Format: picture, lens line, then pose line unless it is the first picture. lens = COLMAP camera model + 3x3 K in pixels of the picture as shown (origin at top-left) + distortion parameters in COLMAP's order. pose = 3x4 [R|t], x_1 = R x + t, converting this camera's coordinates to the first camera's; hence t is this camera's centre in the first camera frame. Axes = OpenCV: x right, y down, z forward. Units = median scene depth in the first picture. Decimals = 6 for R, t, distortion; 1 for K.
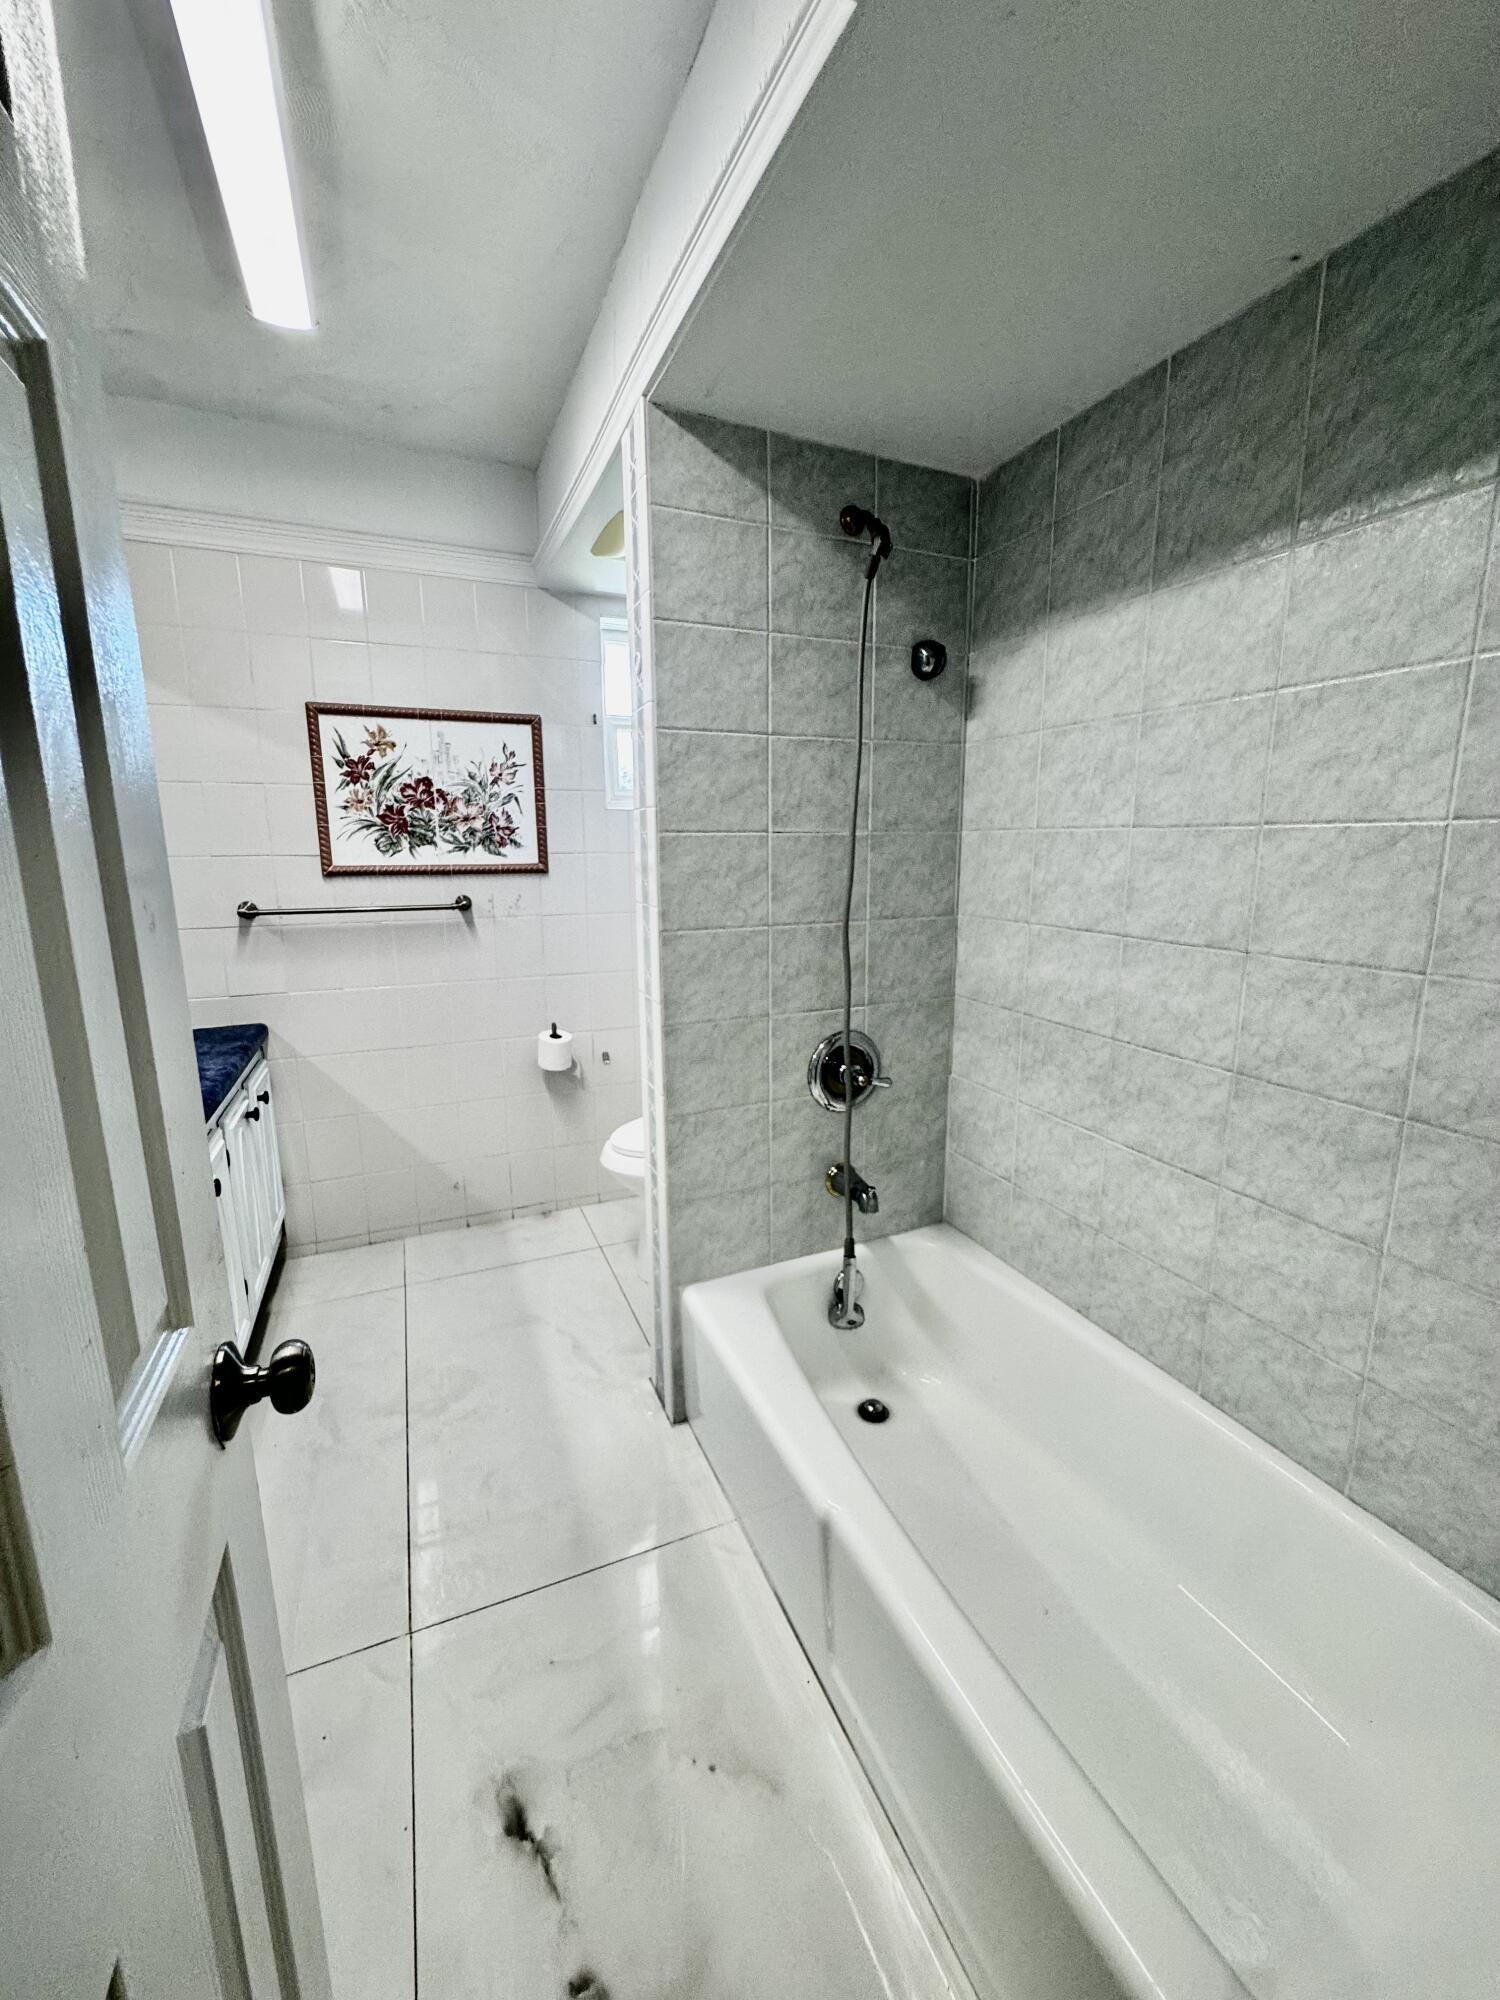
lens RADIAL K [[802.1, 0, 748.0], [0, 802.1, 1001.8], [0, 0, 1]] dist [-0.004284, 0.000445]
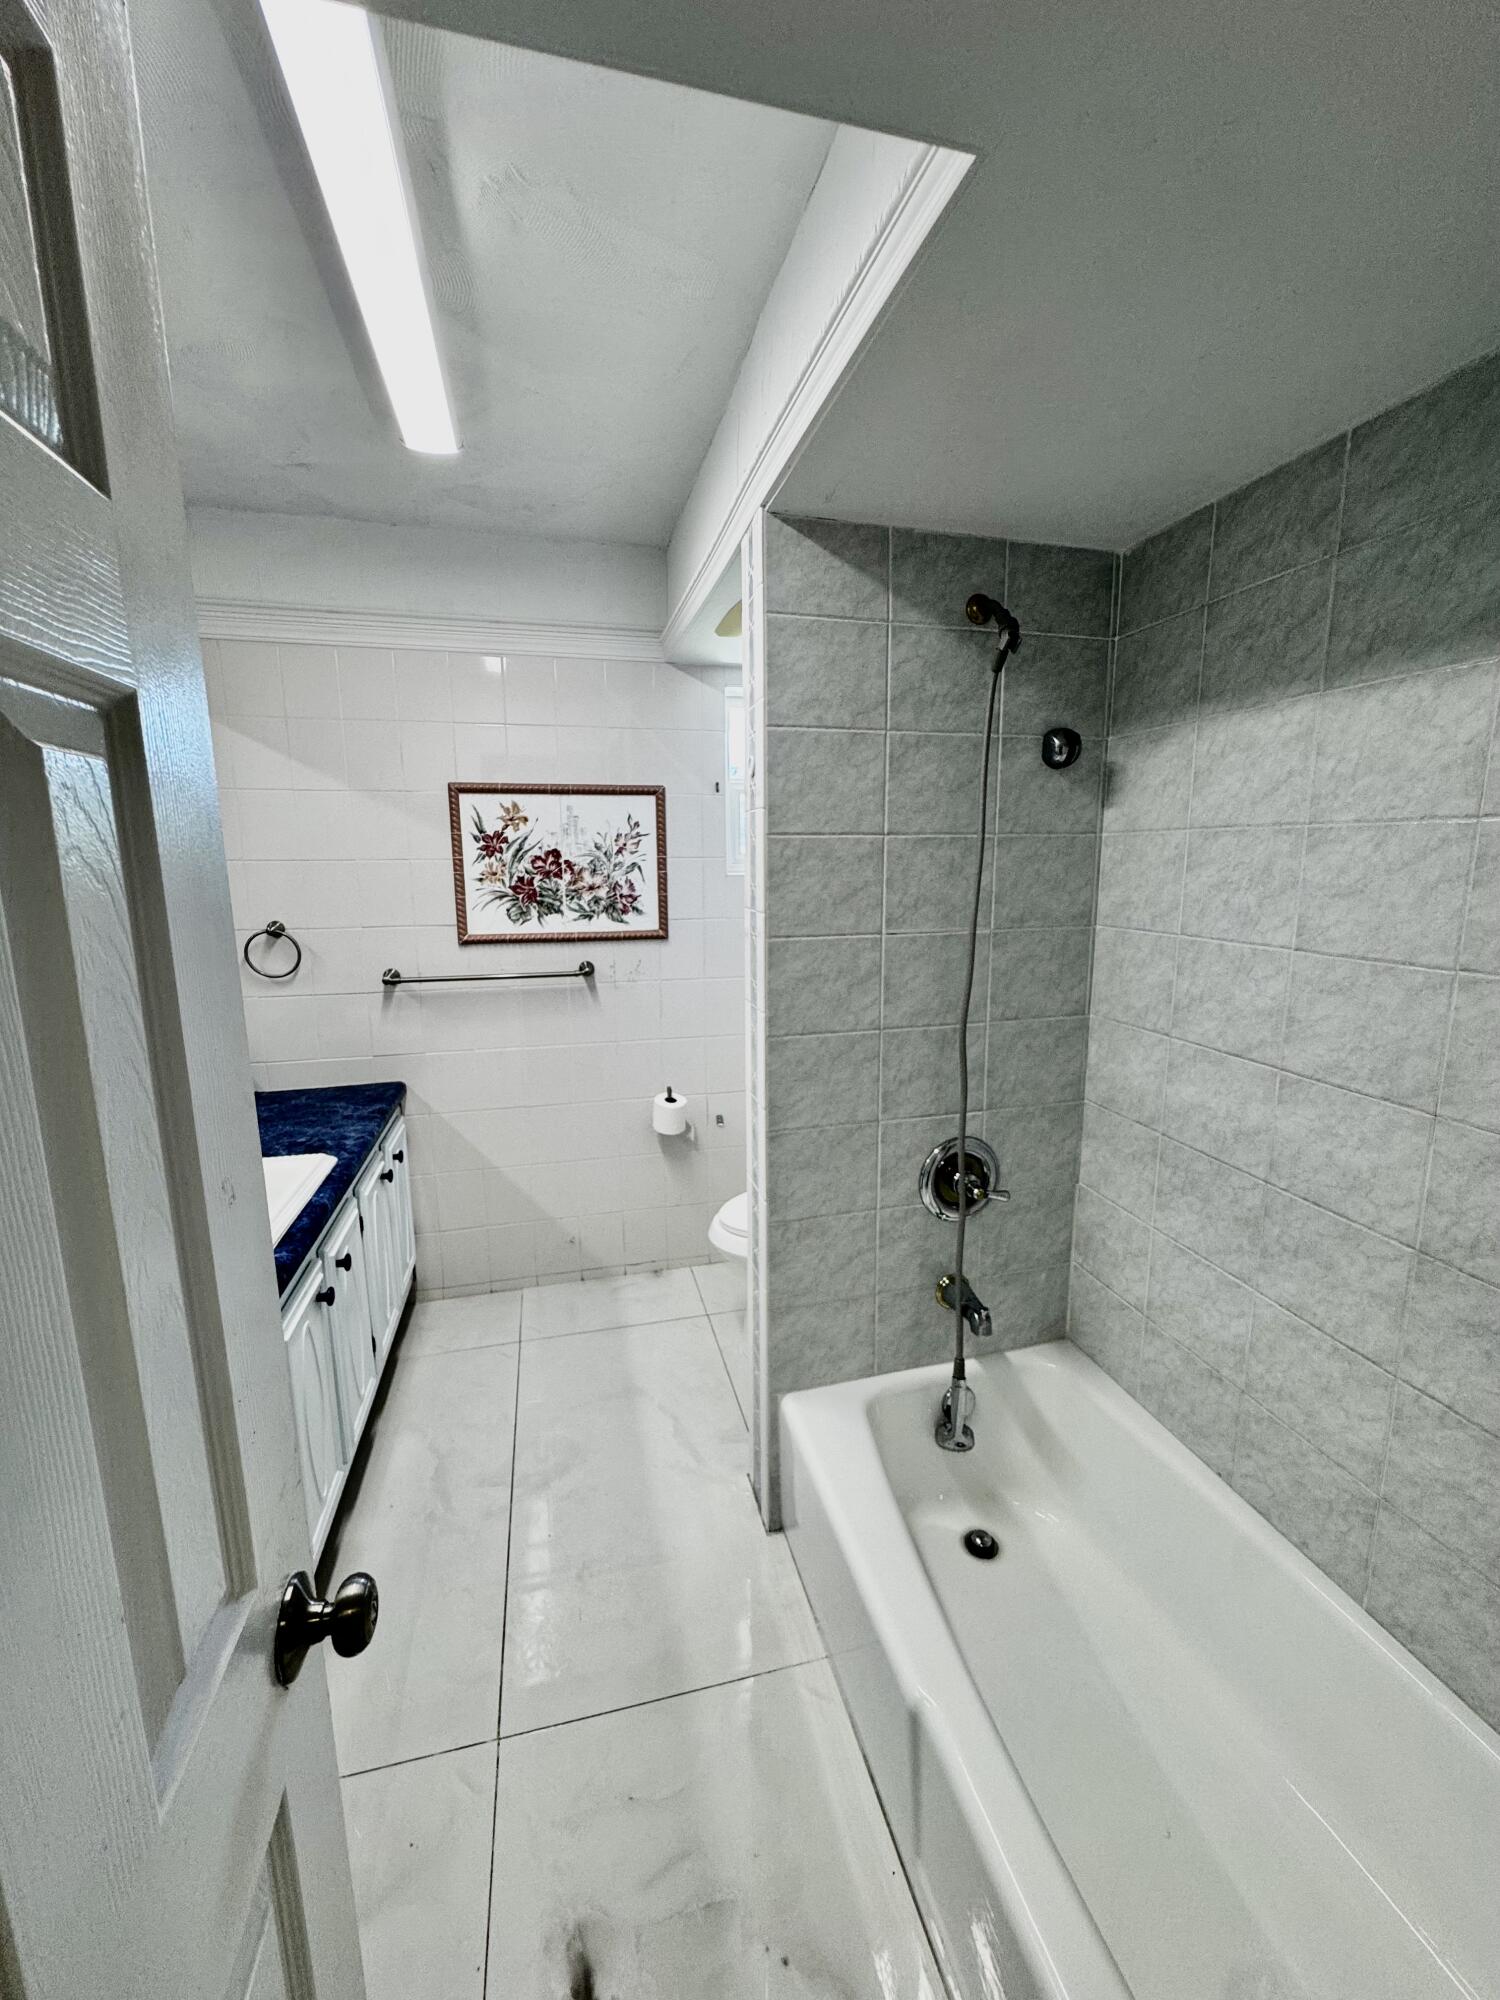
lens RADIAL K [[801.9, 0, 750.0], [0, 801.9, 1000.0], [0, 0, 1]] dist [-0.003472, 0.000408]
pose [[0.987161, 0.025887, -0.157614, 0.021781], [-0.028086, 0.999537, -0.011739, -0.111060], [0.157237, 0.016015, 0.987431, 0.025736]]
